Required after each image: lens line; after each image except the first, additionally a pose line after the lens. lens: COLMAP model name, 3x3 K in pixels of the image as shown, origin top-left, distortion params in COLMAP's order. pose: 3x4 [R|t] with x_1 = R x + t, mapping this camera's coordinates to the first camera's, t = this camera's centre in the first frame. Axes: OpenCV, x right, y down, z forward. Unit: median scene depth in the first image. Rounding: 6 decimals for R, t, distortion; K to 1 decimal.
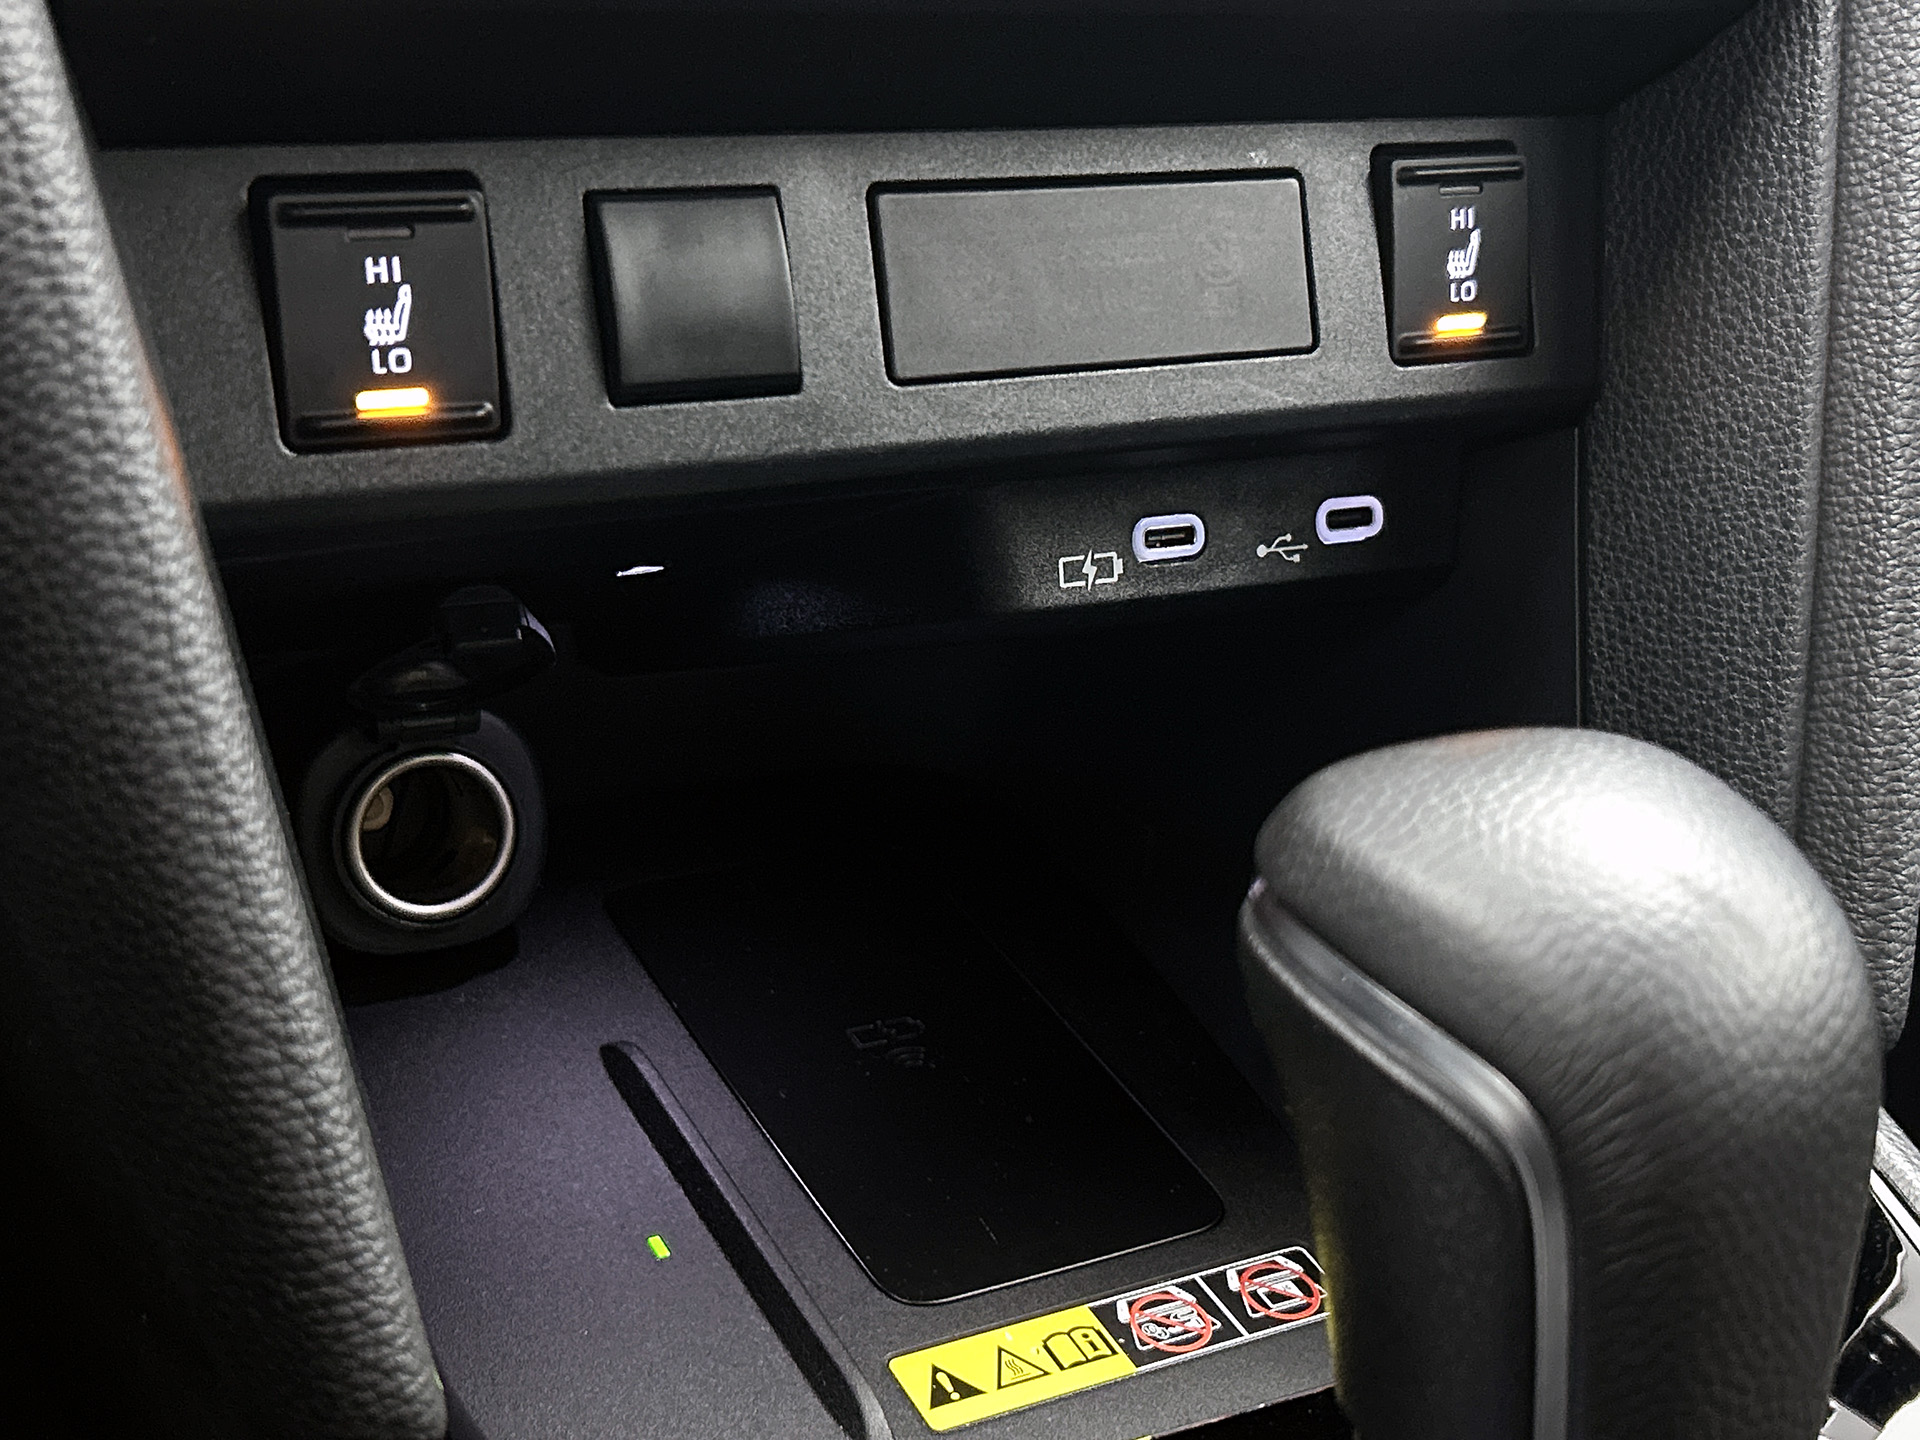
lens RADIAL K [[2549.9, 0, 960.0], [0, 2549.9, 720.0], [0, 0, 1]] dist [0.126610, -0.421907]
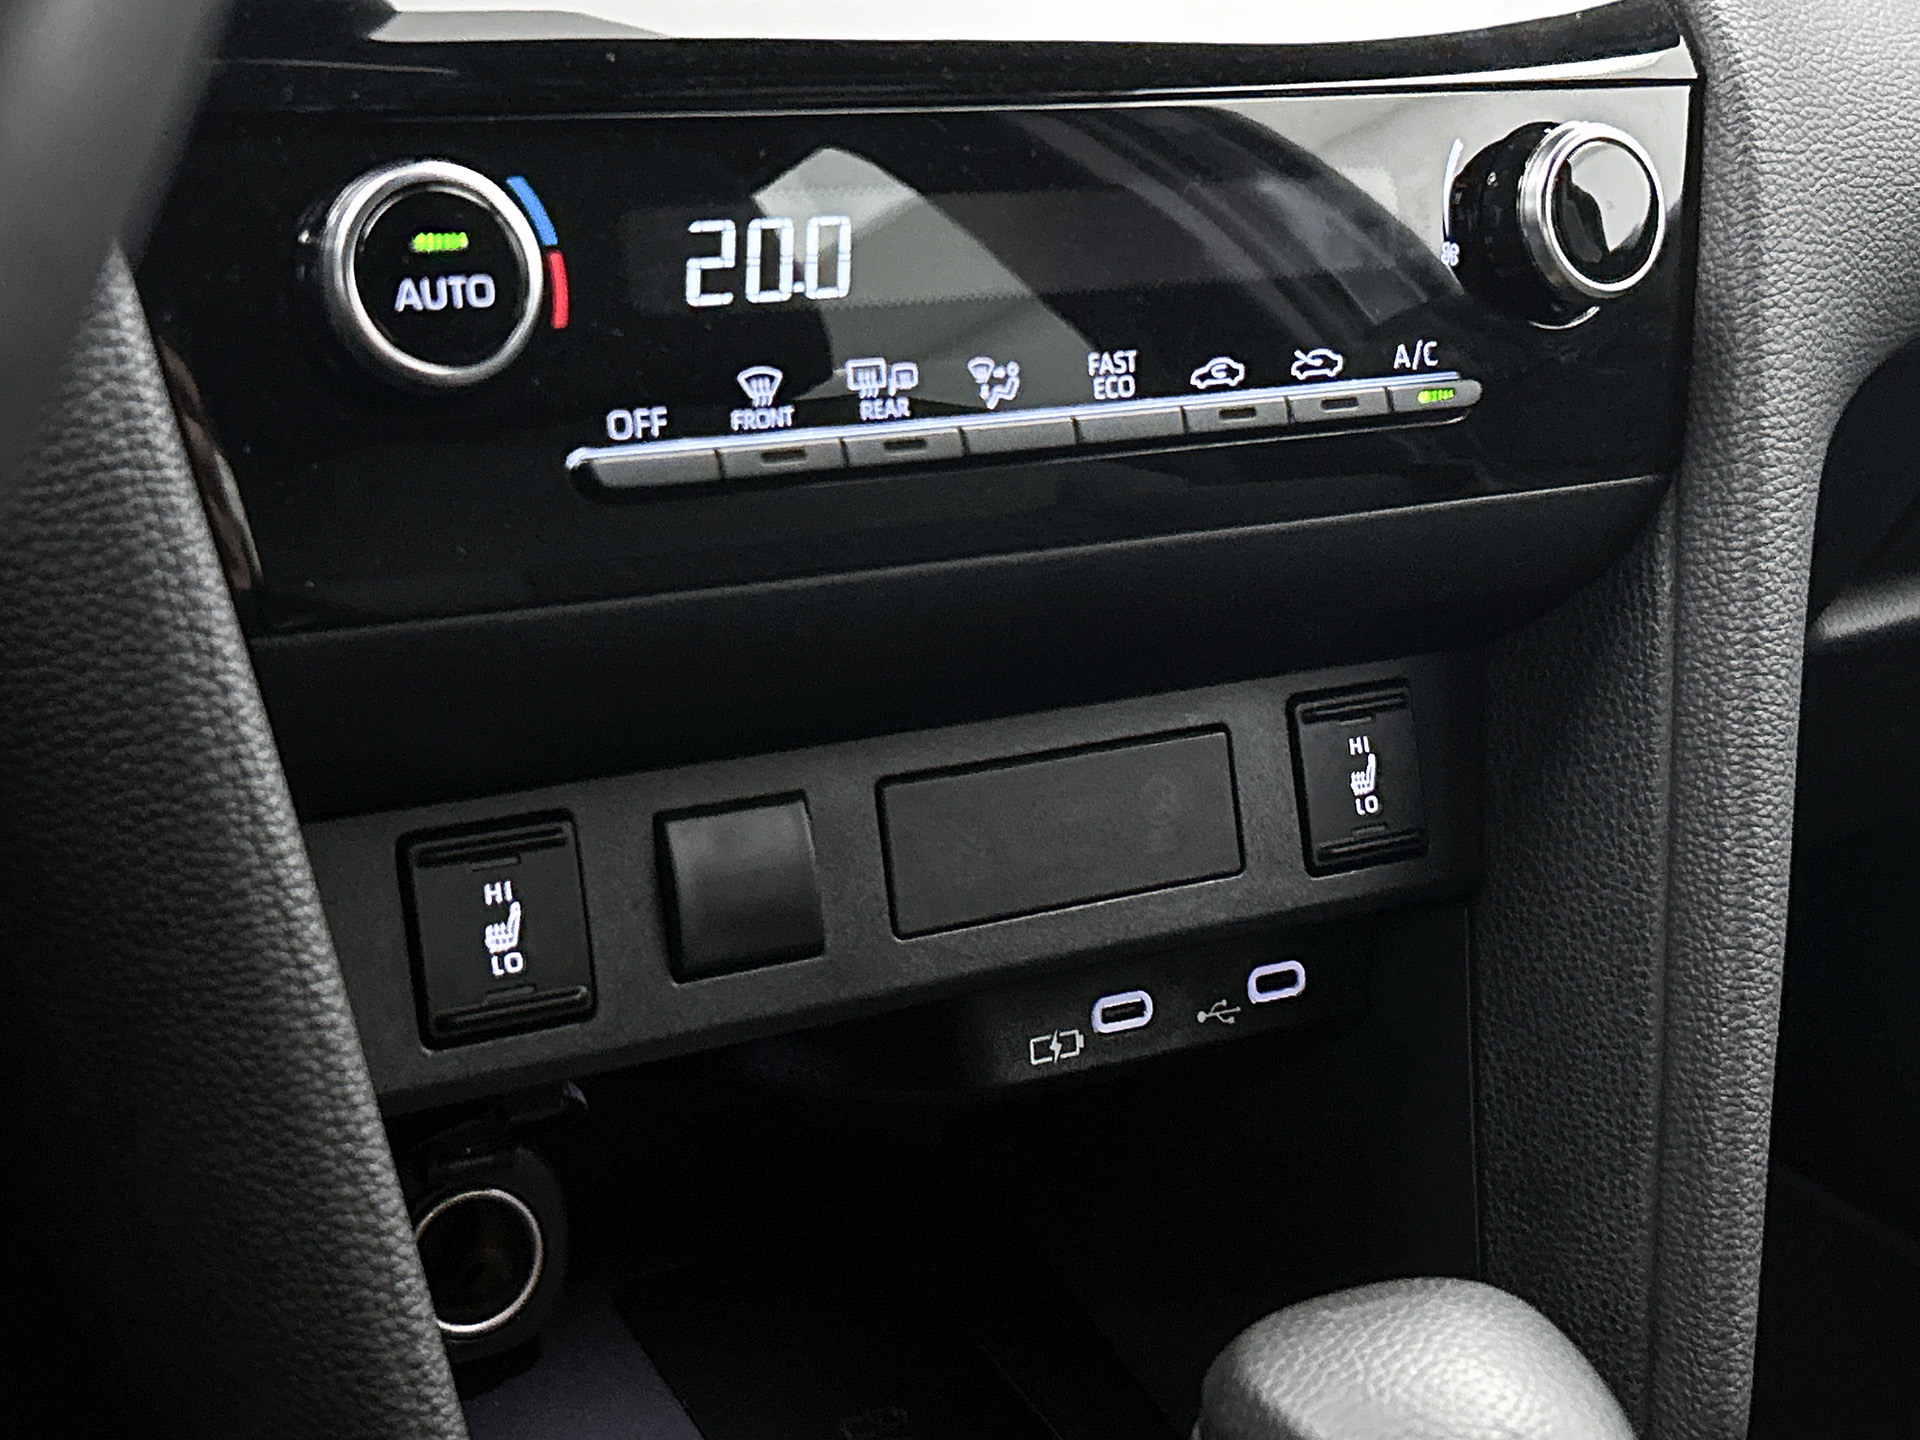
lens RADIAL K [[2921.9, 0, 965.9], [0, 2921.9, 729.0], [0, 0, 1]] dist [0.215352, -0.770079]
pose [[0.999214, -0.012504, 0.037625, -0.041997], [0.013428, 0.999612, -0.024401, -0.184167], [-0.037306, 0.024887, 0.998994, -0.371961]]
